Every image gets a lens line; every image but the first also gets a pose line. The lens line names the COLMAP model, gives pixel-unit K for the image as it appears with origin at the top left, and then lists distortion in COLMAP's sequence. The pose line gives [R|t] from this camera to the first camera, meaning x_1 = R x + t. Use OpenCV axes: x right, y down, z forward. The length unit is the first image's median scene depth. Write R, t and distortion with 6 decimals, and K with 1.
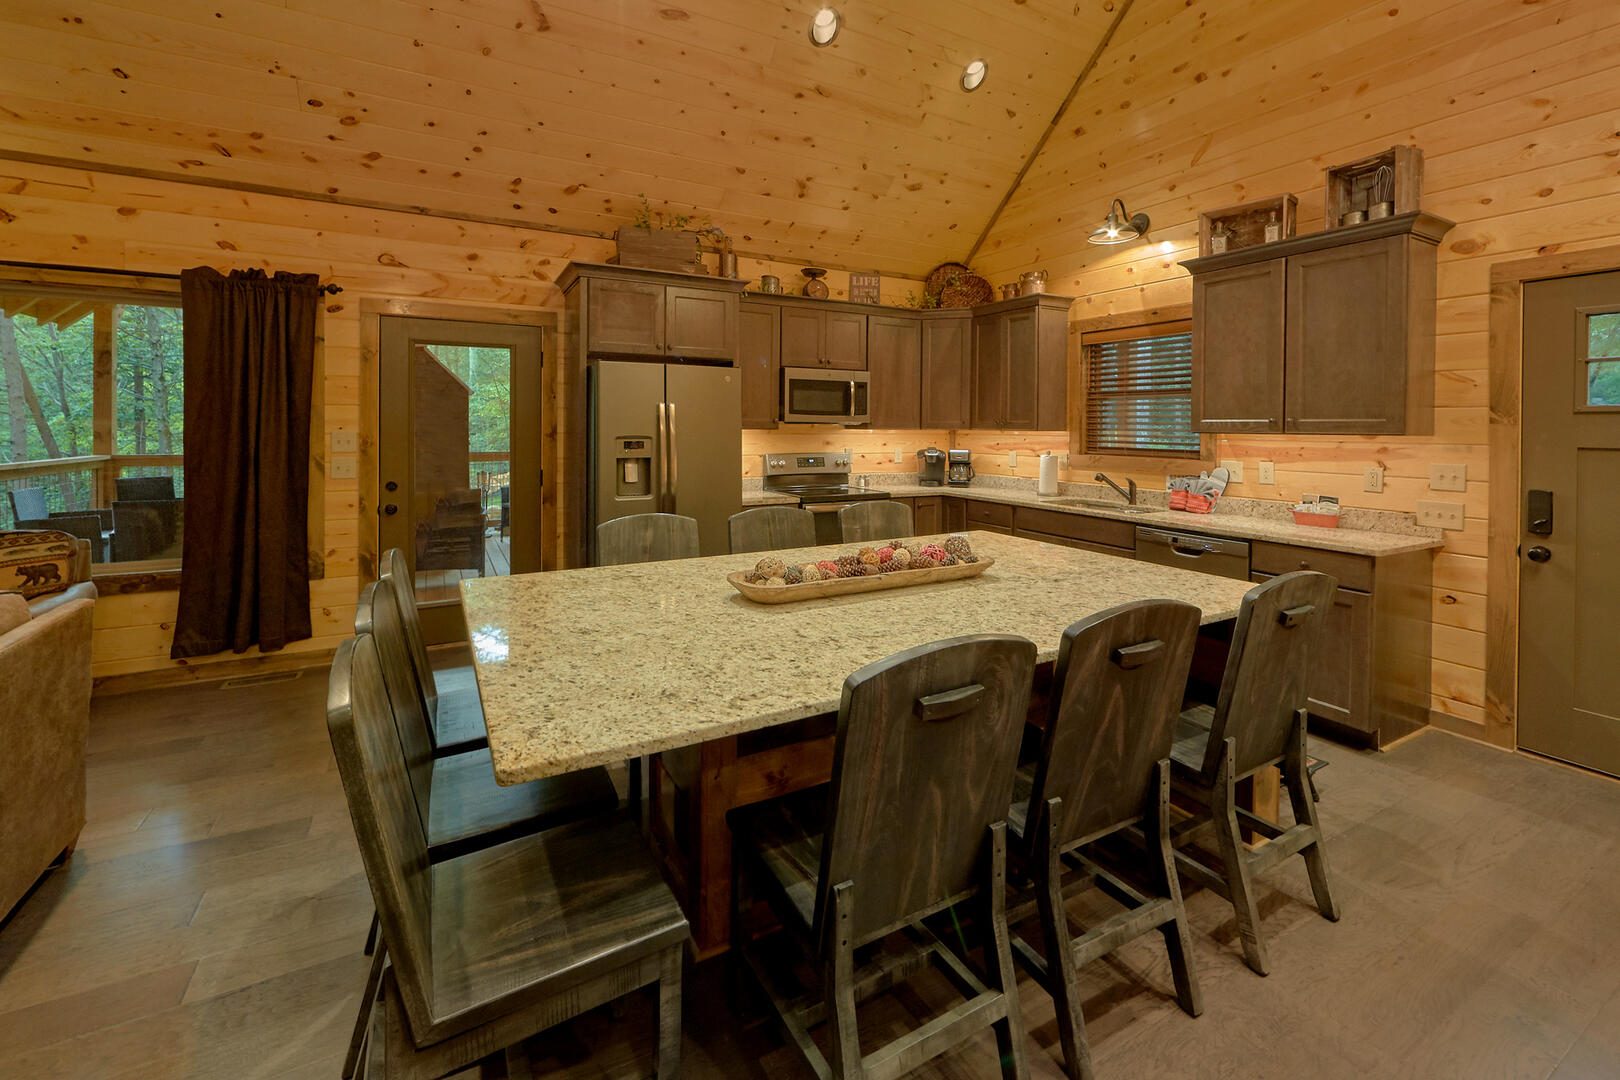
lens RADIAL K [[667.4, 0, 737.5], [0, 667.4, 428.4], [0, 0, 1]] dist [-0.000249, 0.000477]
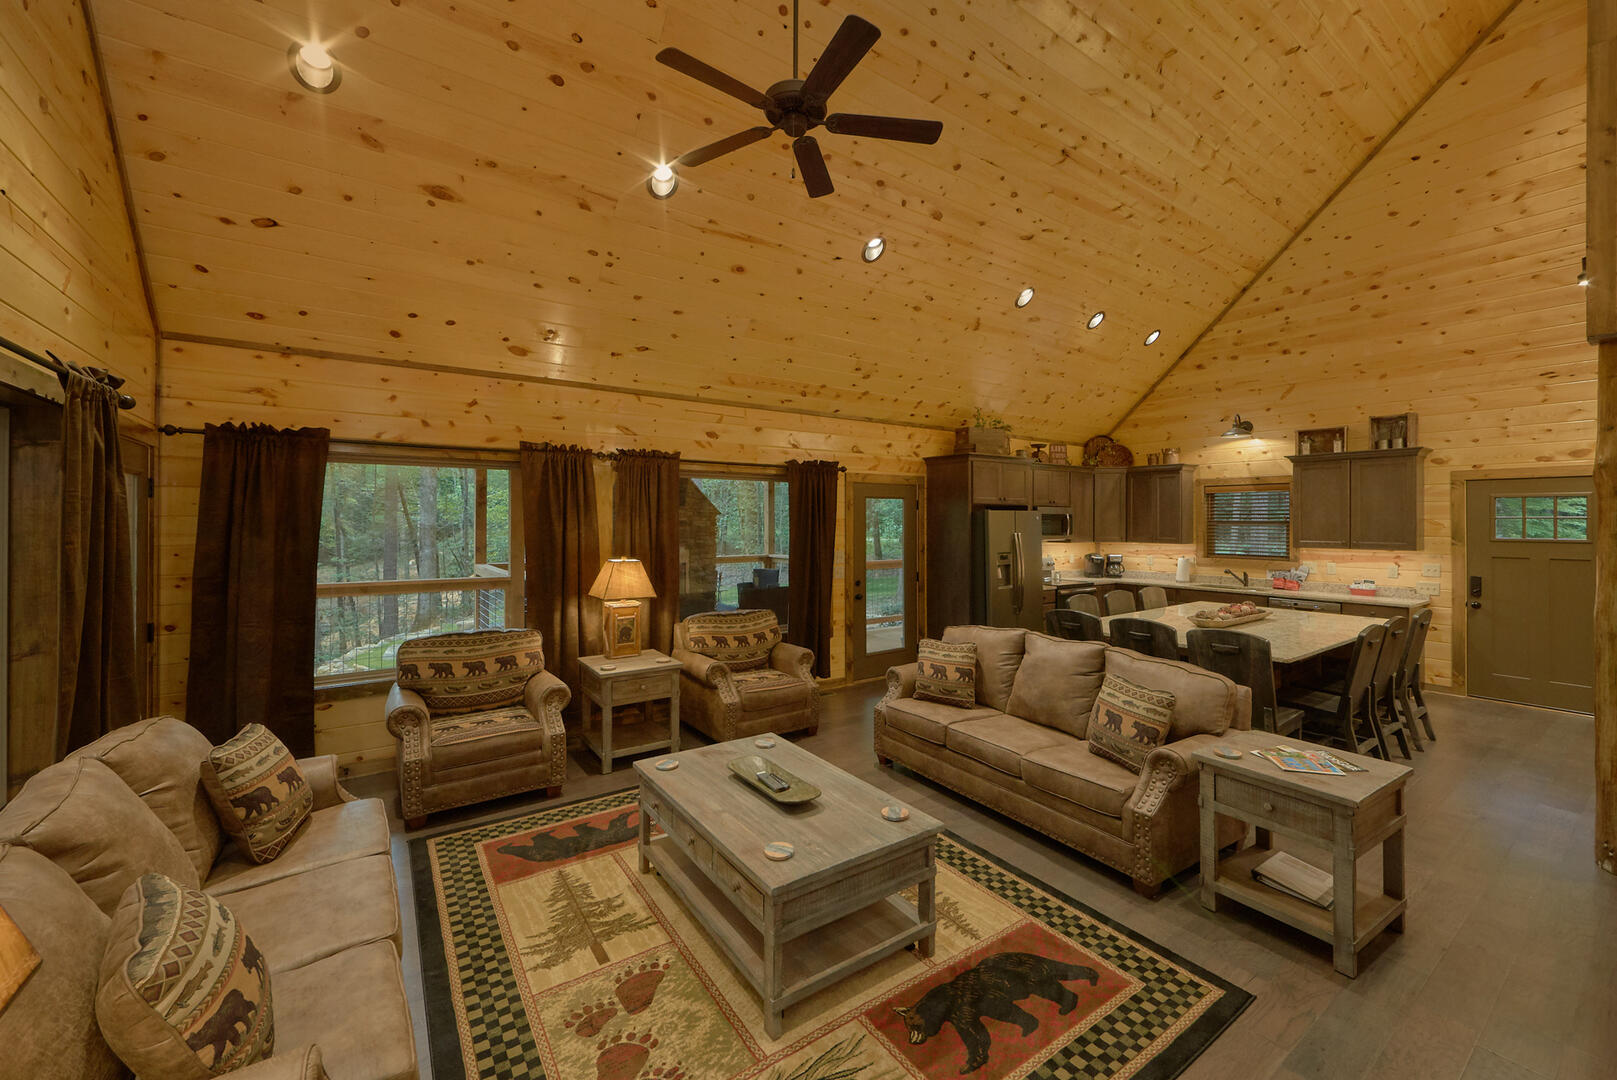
lens RADIAL K [[621.9, 0, 755.7], [0, 621.9, 518.1], [0, 0, 1]] dist [-0.000337, 0.000104]
pose [[0.994847, -0.004830, 0.101274, -0.957182], [0.005800, 0.999940, -0.009285, -0.065438], [-0.101223, 0.009824, 0.994815, -0.560348]]
